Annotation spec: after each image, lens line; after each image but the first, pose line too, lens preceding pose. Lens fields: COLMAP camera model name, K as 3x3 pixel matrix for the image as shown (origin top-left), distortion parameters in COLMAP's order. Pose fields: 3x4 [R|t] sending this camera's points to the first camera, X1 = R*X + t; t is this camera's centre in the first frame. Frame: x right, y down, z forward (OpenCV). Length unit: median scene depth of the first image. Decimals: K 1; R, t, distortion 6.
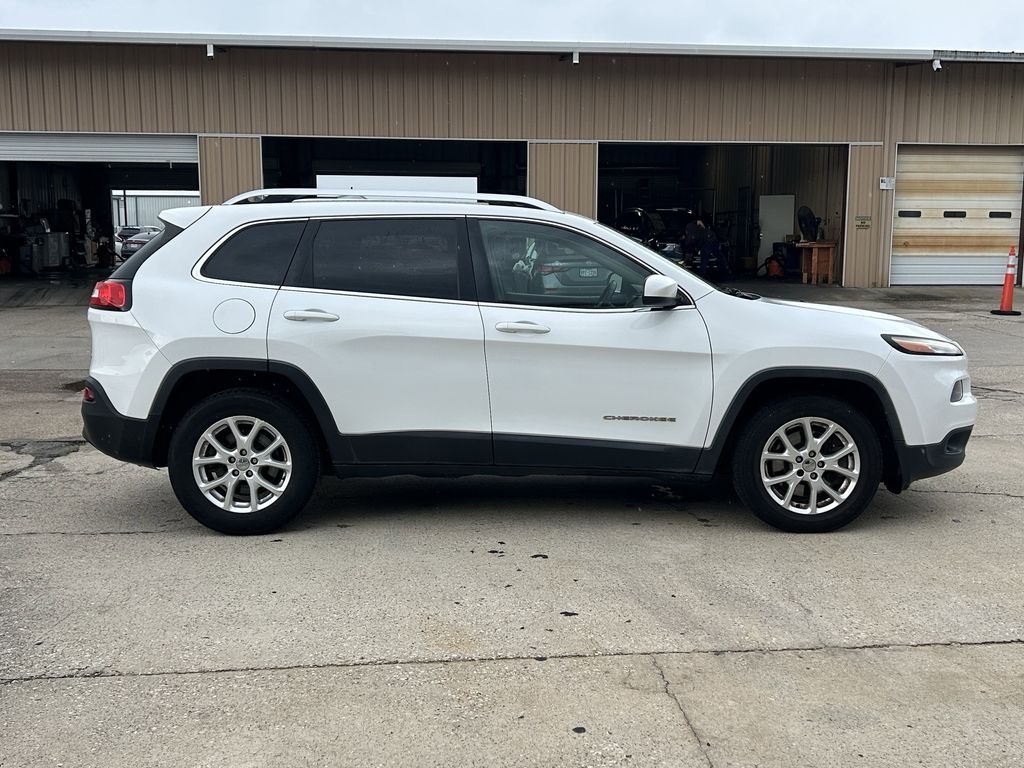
lens RADIAL K [[1105.3, 0, 513.6], [0, 1105.3, 402.5], [0, 0, 1]] dist [0.094840, -0.188855]
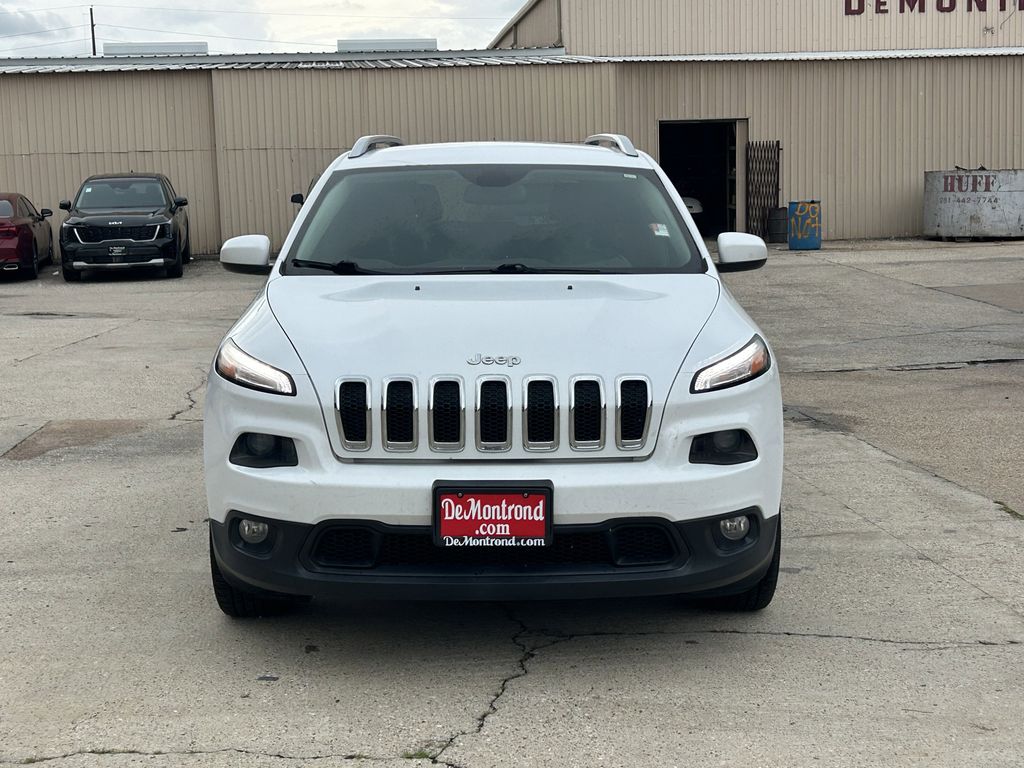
lens RADIAL K [[1589.4, 0, 512.0], [0, 1589.4, 384.0], [0, 0, 1]] dist [0.146467, -0.236253]
pose [[0.017379, 0.119320, -0.992704, 1.240229], [-0.123793, 0.985471, 0.116283, -0.159984], [0.992156, 0.120869, 0.031897, 1.114487]]
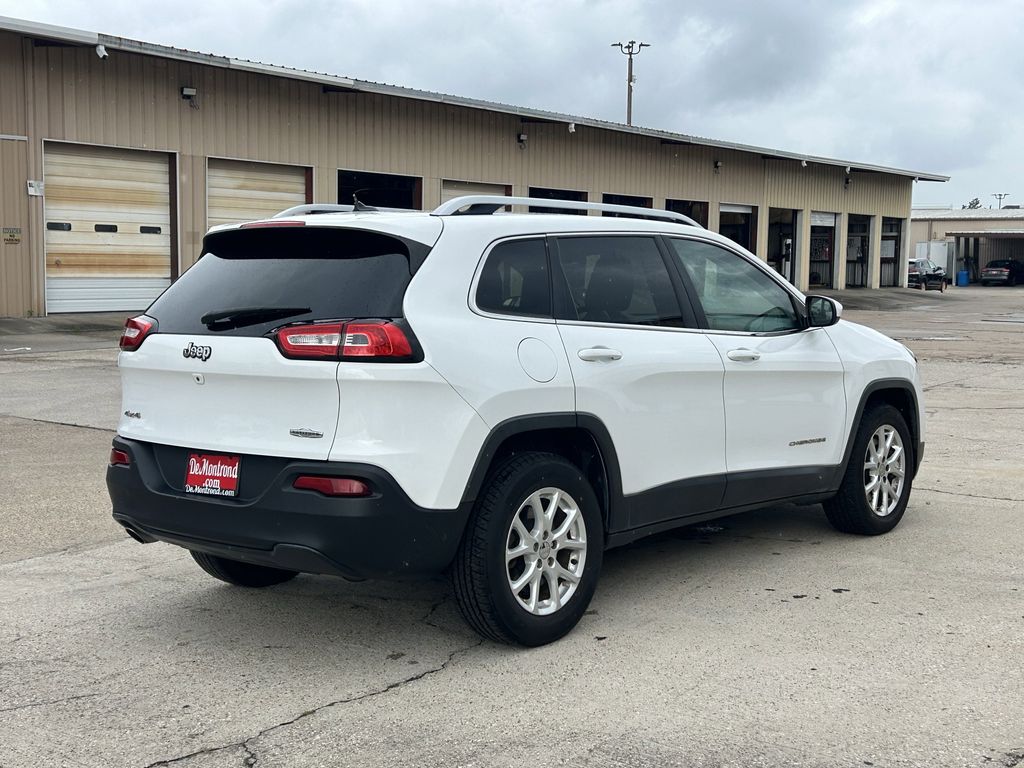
lens RADIAL K [[1398.3, 0, 512.0], [0, 1398.3, 384.0], [0, 0, 1]] dist [0.116806, -0.087116]
pose [[0.653967, -0.065916, 0.753646, -0.970790], [0.107248, 0.994214, -0.006107, -0.055408], [-0.748883, 0.084821, 0.657252, 0.362692]]
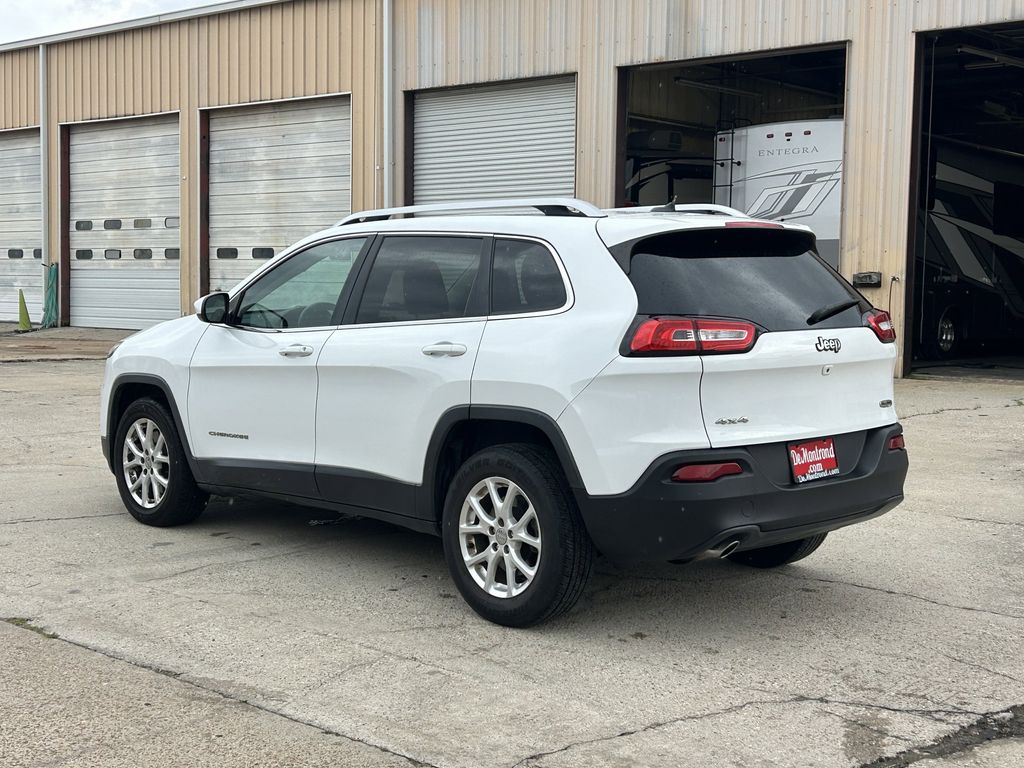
lens RADIAL K [[1398.3, 0, 512.0], [0, 1398.3, 384.0], [0, 0, 1]] dist [0.116806, -0.087116]
pose [[-0.701479, -0.066709, 0.709562, -0.954528], [0.086684, 0.980232, 0.177853, -0.274242], [-0.707399, 0.186268, -0.681829, 1.972493]]
